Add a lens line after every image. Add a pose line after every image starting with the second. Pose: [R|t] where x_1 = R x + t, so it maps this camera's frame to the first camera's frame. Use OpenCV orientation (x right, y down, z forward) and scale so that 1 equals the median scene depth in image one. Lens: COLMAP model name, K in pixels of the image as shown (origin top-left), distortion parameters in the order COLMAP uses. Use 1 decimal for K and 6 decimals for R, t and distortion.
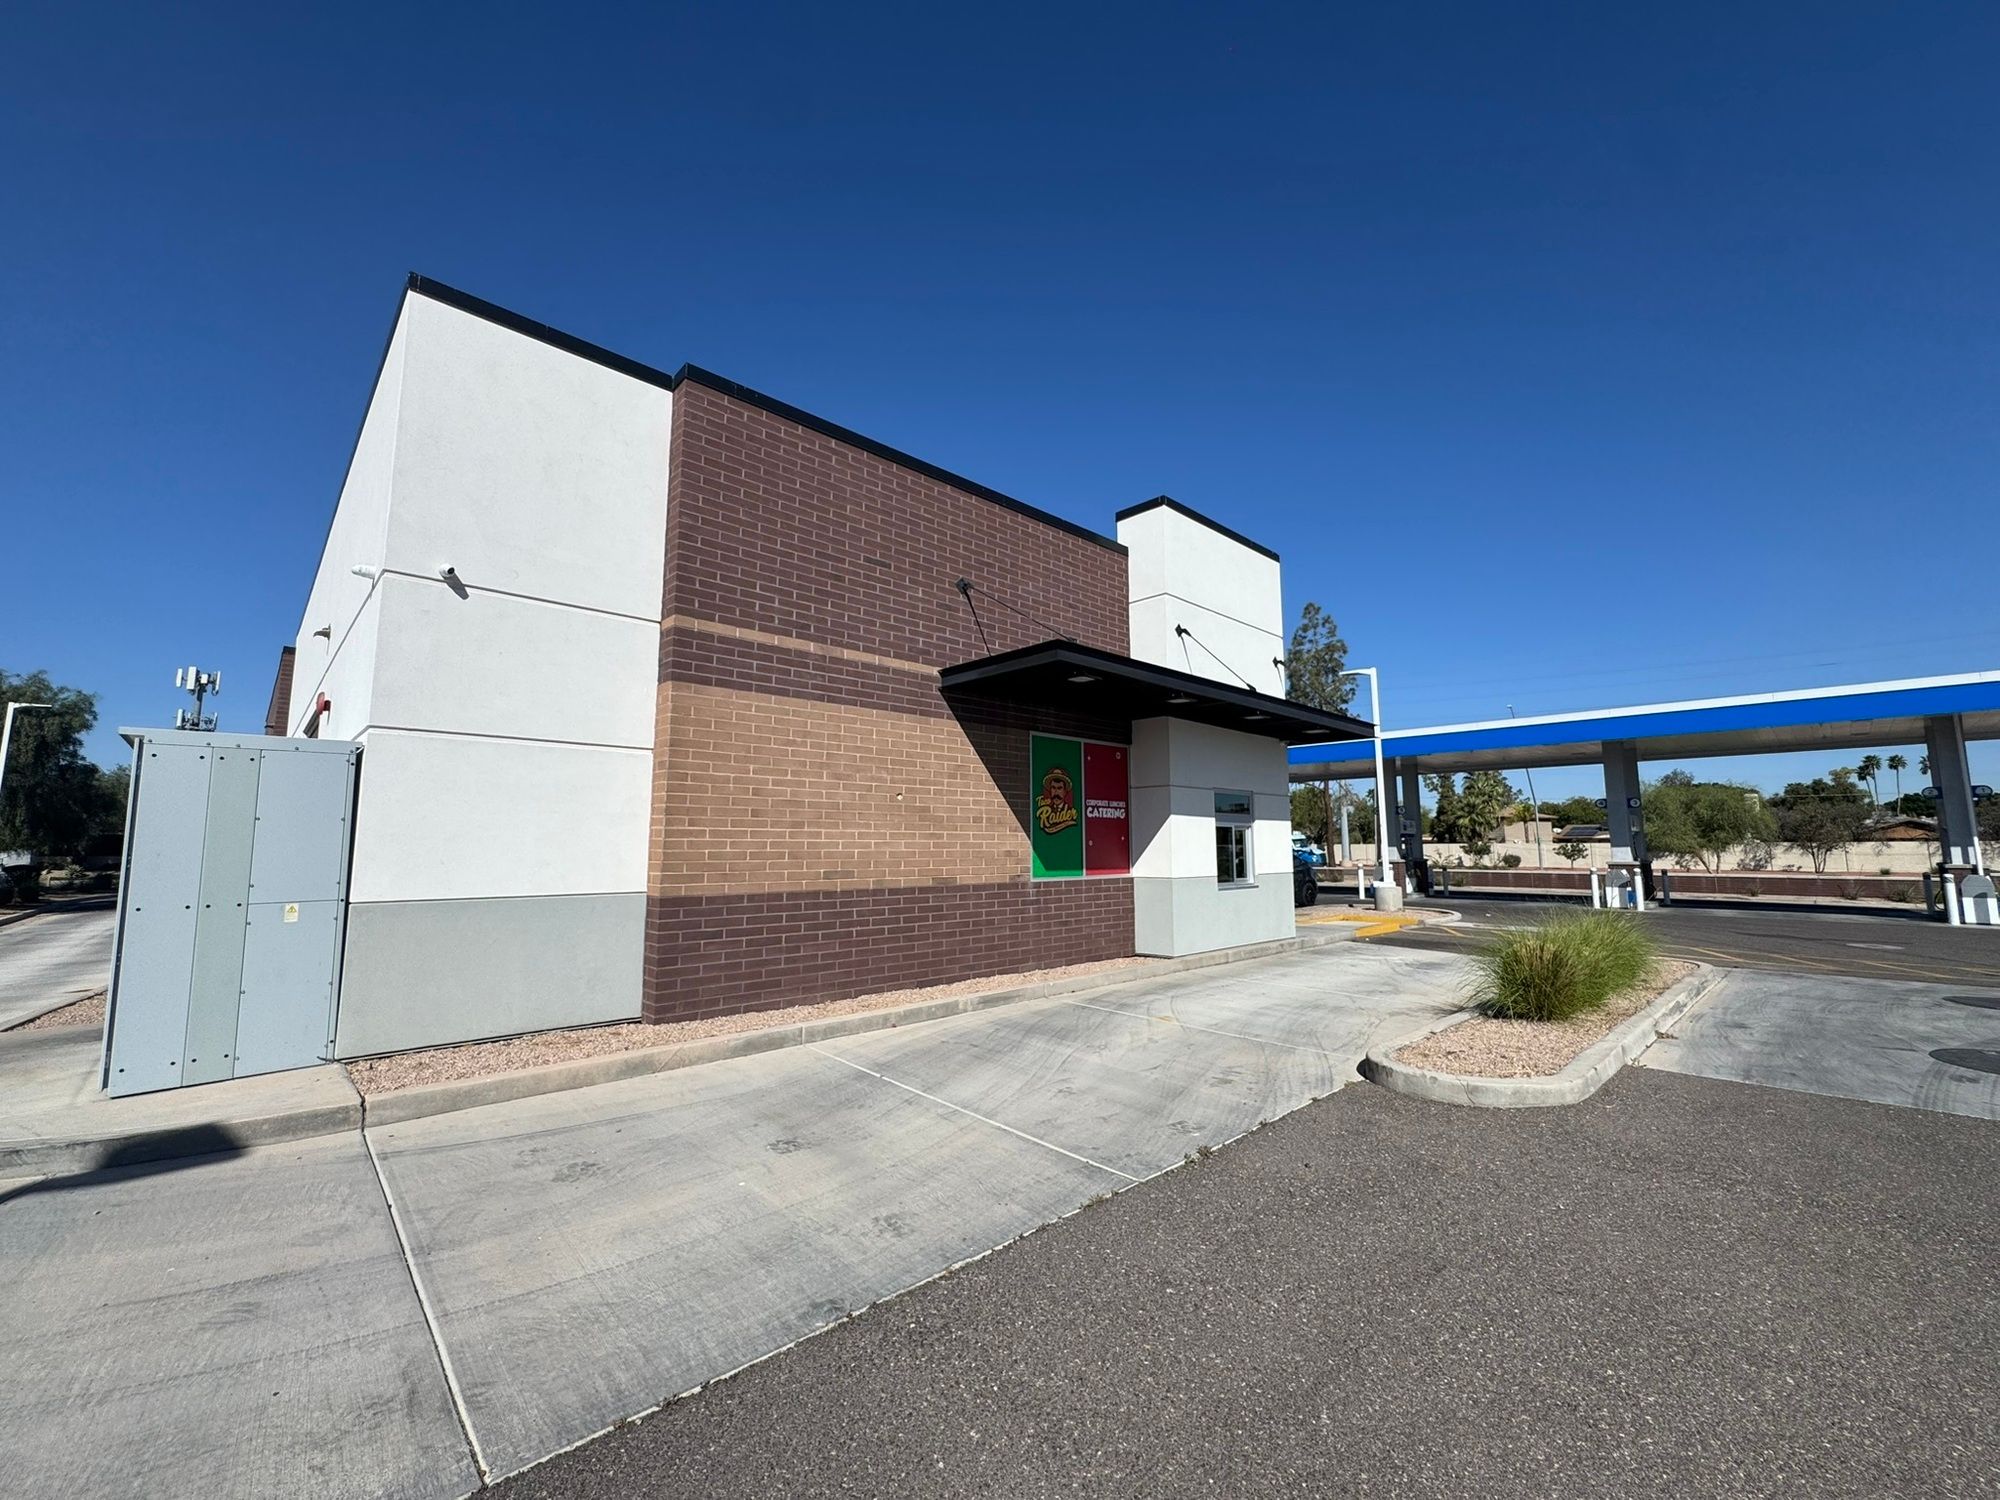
lens RADIAL K [[804.9, 0, 997.5], [0, 804.9, 753.8], [0, 0, 1]] dist [-0.000452, 0.000024]
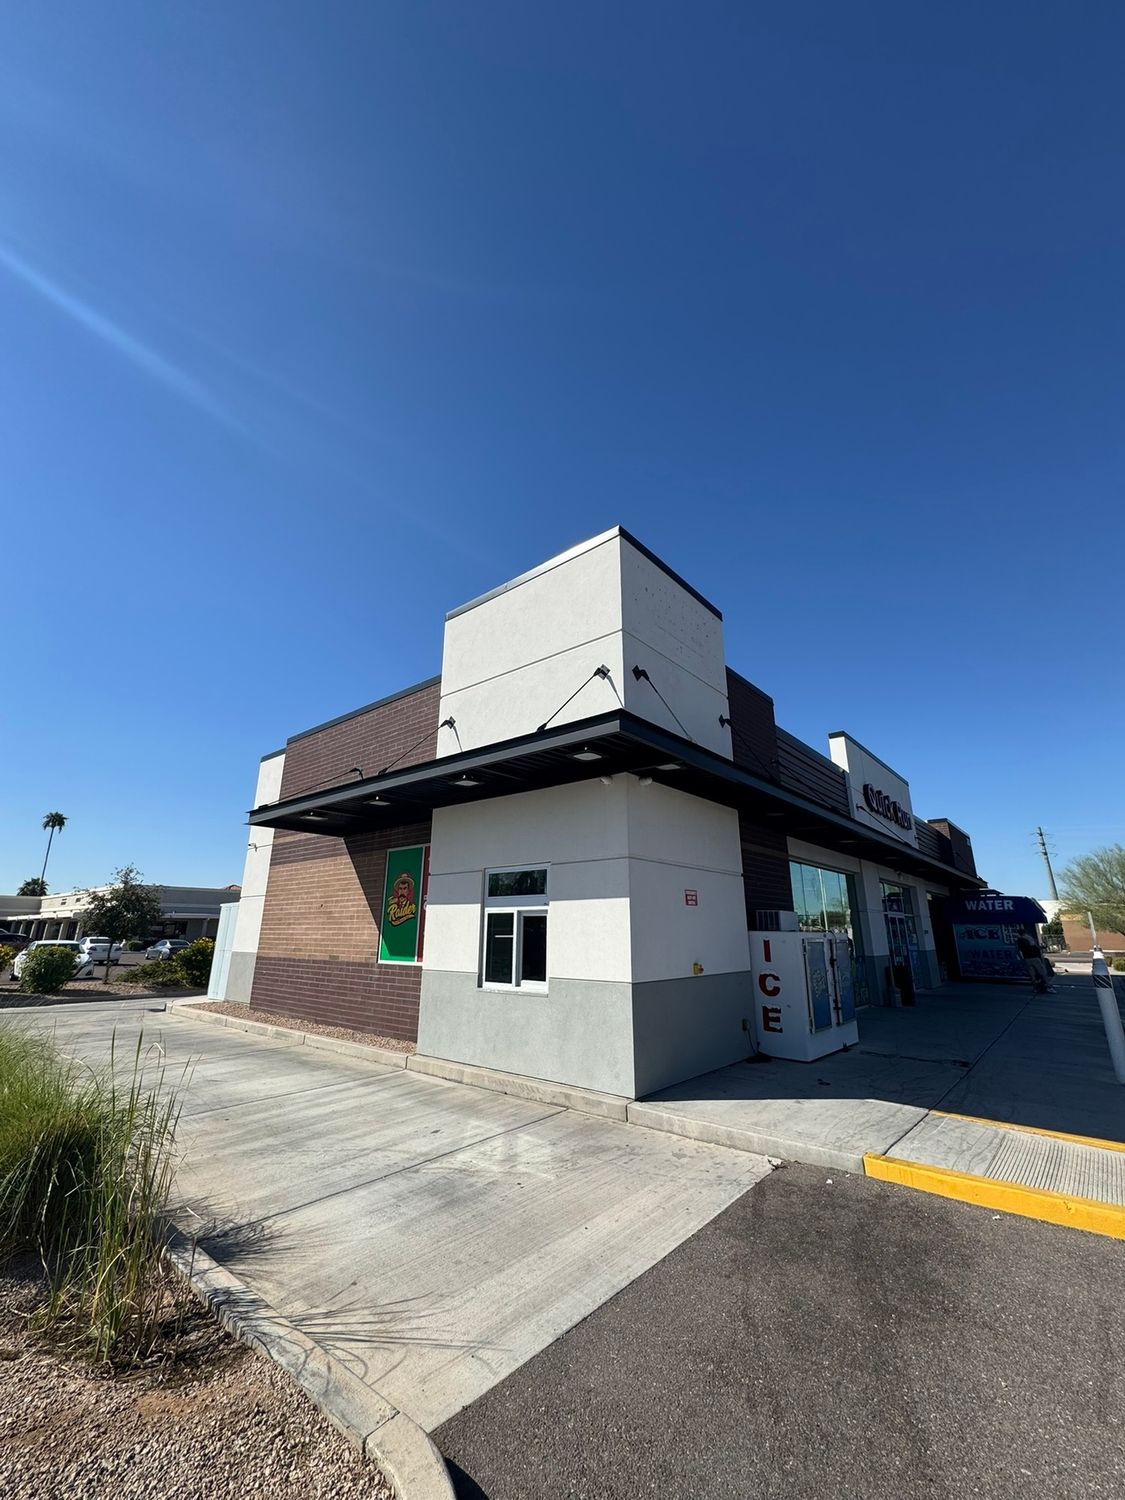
lens RADIAL K [[603.7, 0, 562.1], [0, 603.7, 751.4], [0, 0, 1]] dist [-0.000452, 0.000024]
pose [[0.113338, -0.287179, -0.951148, 1.114799], [0.111397, 0.954953, -0.275054, 0.130437], [0.987292, -0.074781, 0.140223, 1.166265]]
